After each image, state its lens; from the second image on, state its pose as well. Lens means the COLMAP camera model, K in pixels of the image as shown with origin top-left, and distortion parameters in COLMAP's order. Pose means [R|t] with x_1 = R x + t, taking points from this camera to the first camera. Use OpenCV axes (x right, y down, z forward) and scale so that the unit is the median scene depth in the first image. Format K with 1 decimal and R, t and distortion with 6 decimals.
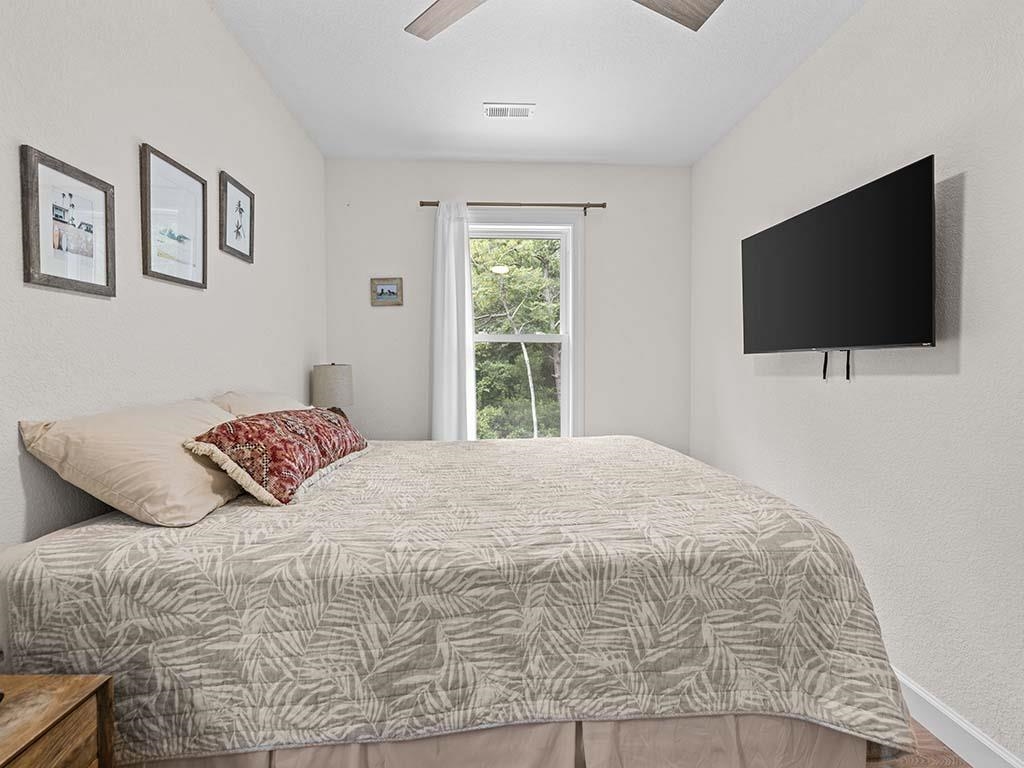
lens RADIAL K [[428.8, 0, 506.7], [0, 428.8, 369.1], [0, 0, 1]] dist [0.001662, 0.000733]
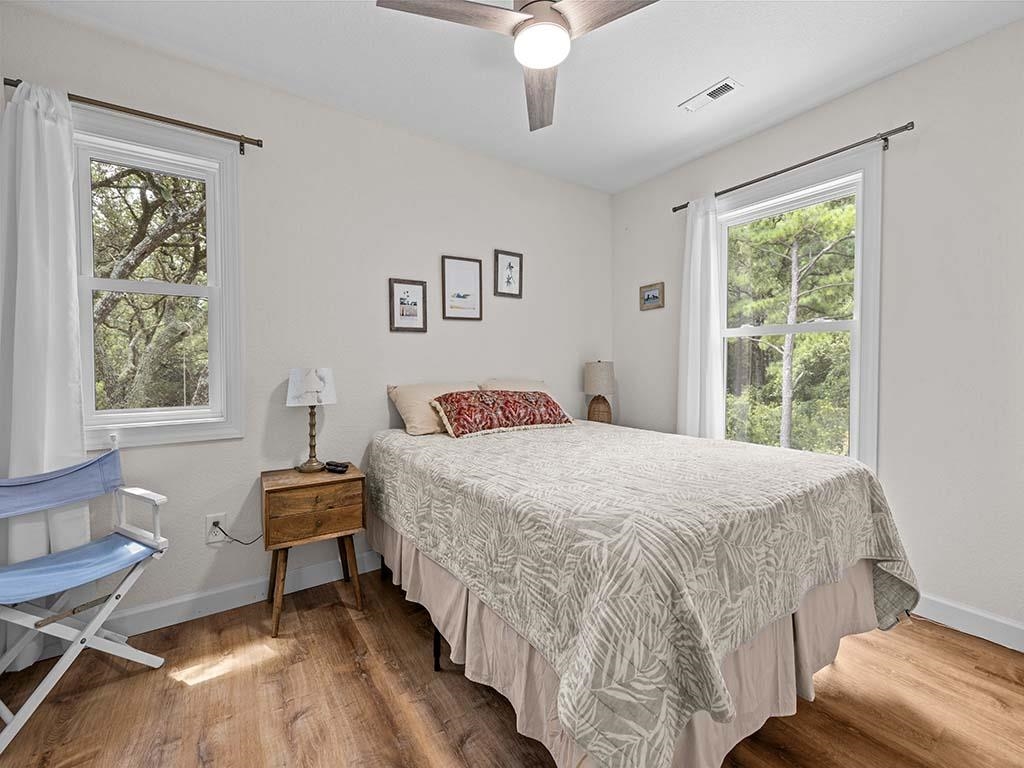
lens RADIAL K [[428.8, 0, 506.7], [0, 428.8, 369.1], [0, 0, 1]] dist [0.001662, 0.000733]
pose [[0.509584, 0.008081, -0.860383, 1.316298], [-0.001894, 0.999964, 0.008270, 0.001668], [0.860419, -0.002585, 0.509581, 0.265147]]
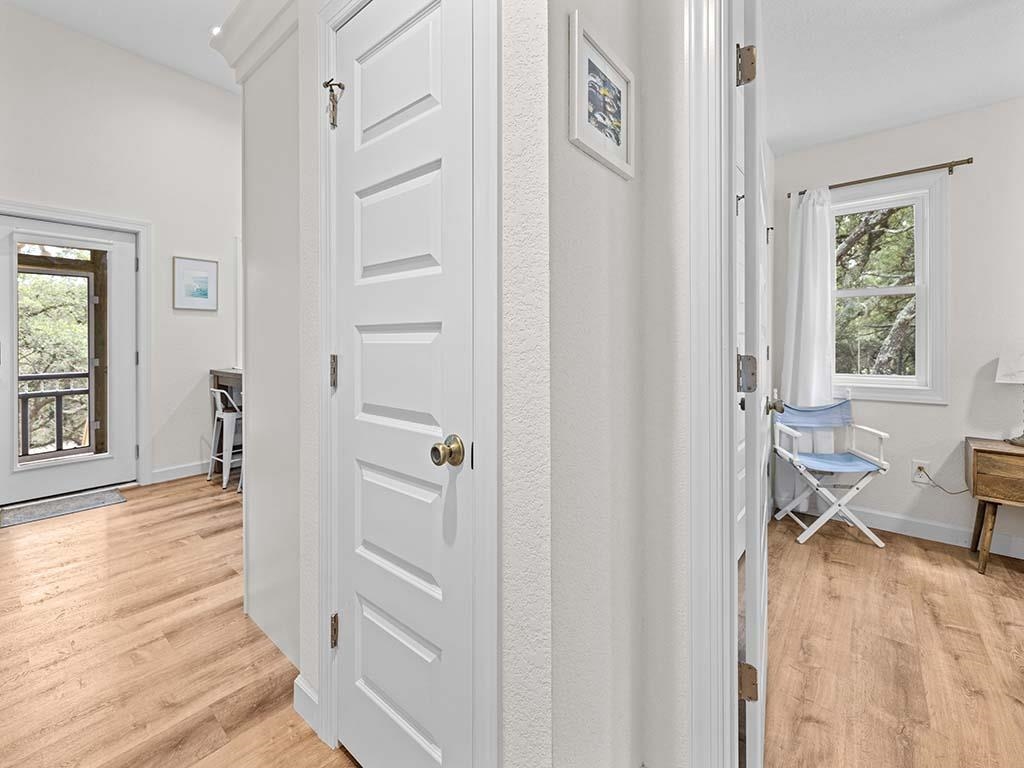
lens RADIAL K [[435.3, 0, 510.6], [0, 435.3, 344.6], [0, 0, 1]] dist [0.002053, 0.000260]
pose [[-0.684858, 0.007087, -0.728642, 2.663595], [-0.000852, 0.999944, 0.010527, -0.033488], [0.728676, 0.007830, -0.684813, 0.089613]]
